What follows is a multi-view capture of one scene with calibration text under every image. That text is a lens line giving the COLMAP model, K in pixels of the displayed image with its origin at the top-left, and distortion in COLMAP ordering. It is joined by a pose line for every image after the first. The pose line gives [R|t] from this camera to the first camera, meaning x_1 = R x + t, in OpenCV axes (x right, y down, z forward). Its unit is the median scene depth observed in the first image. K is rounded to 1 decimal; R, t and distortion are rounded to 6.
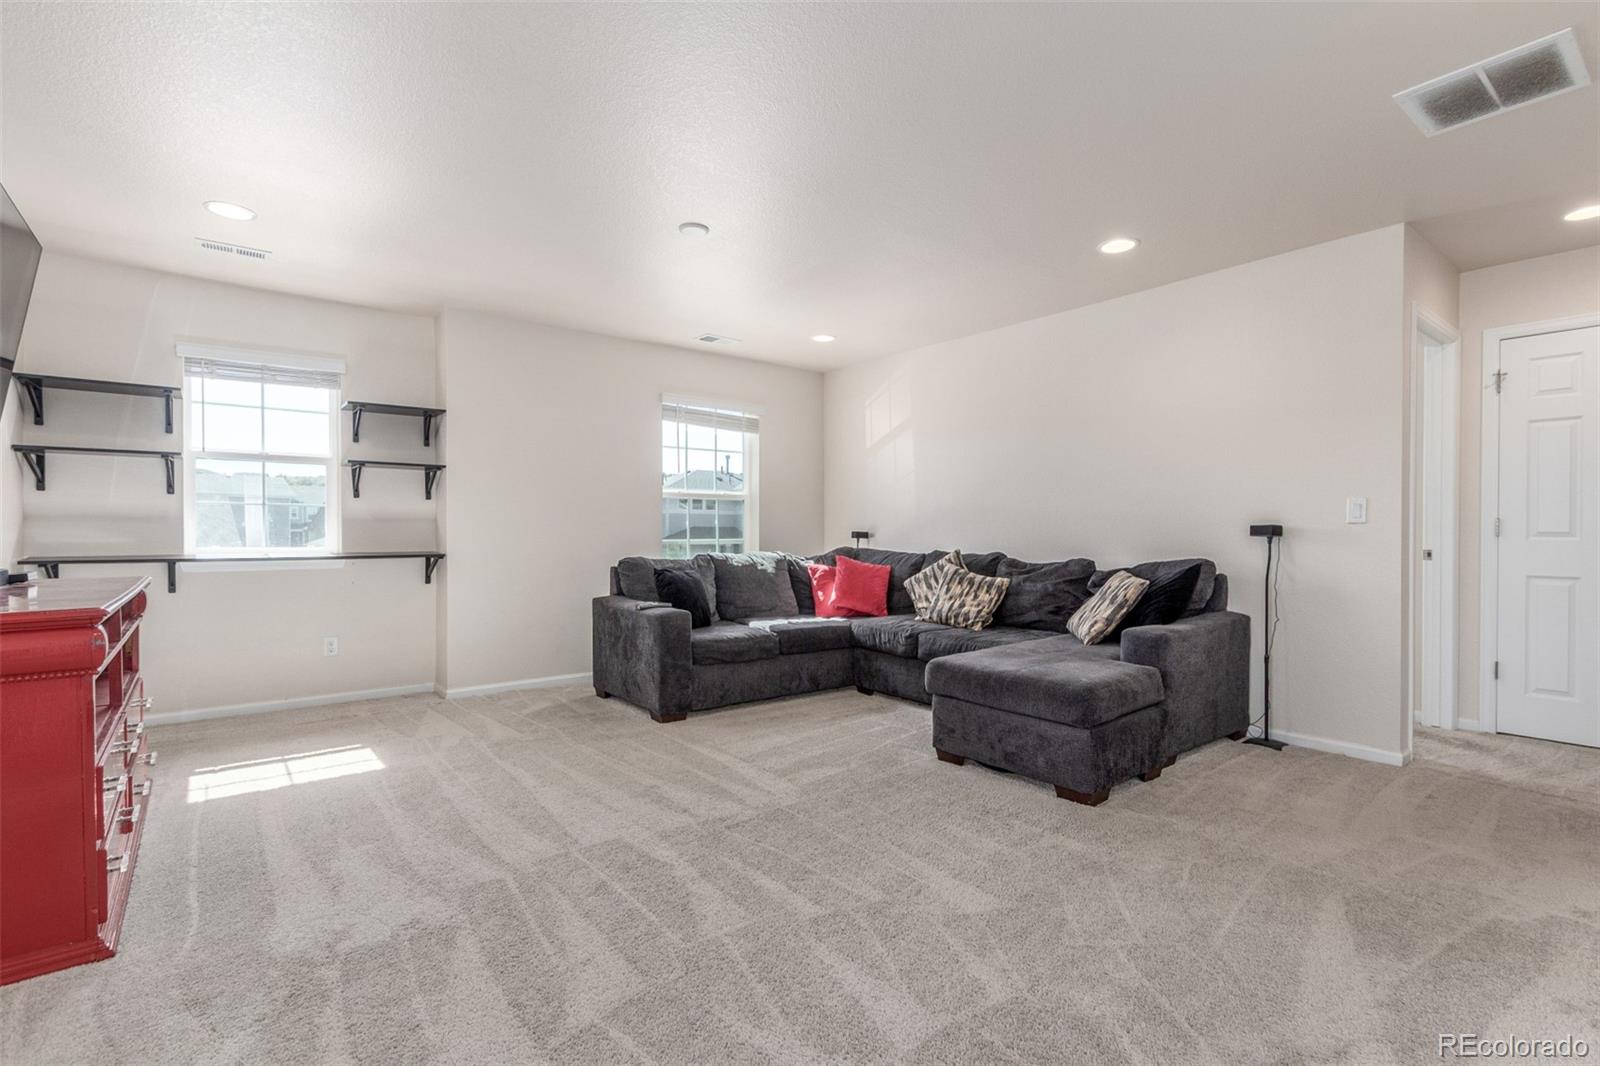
lens RADIAL K [[730.7, 0, 810.5], [0, 730.7, 531.8], [0, 0, 1]] dist [0.005513, 0.000059]
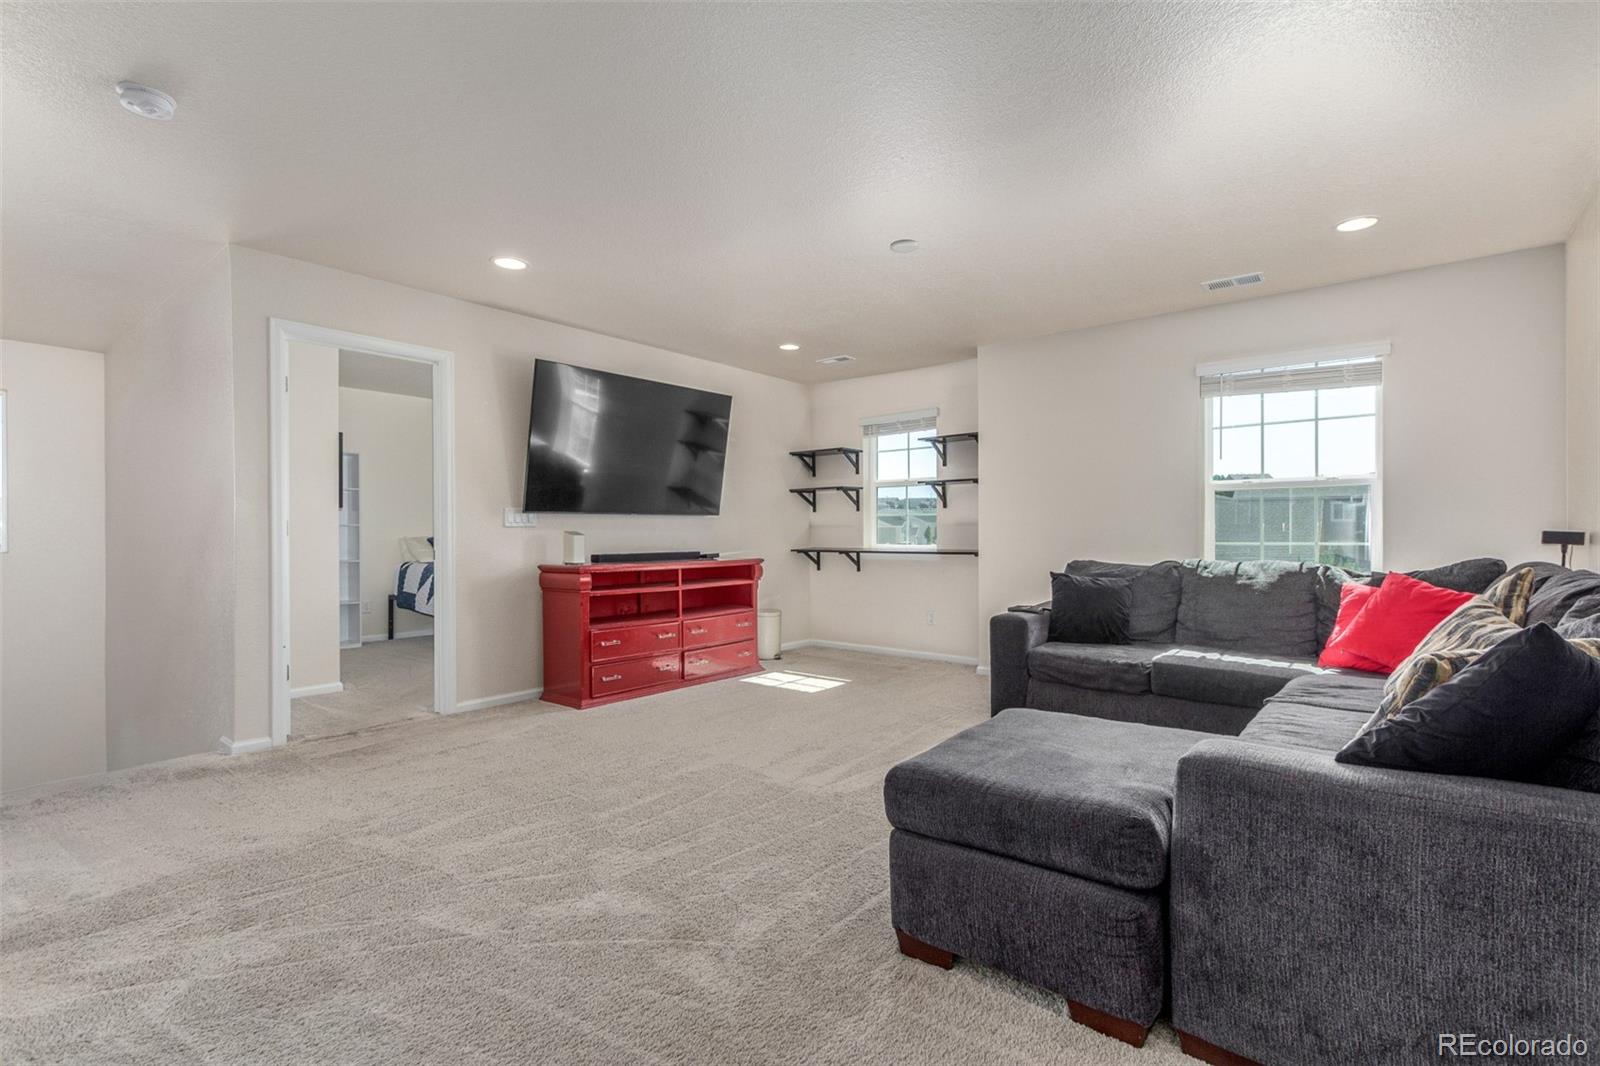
lens RADIAL K [[730.7, 0, 809.9], [0, 730.7, 527.6], [0, 0, 1]] dist [0.005513, 0.000059]
pose [[0.222740, -0.011954, -0.974805, 0.637274], [-0.000716, 0.999923, -0.012426, 0.005353], [0.974878, 0.003465, 0.222714, 0.493477]]
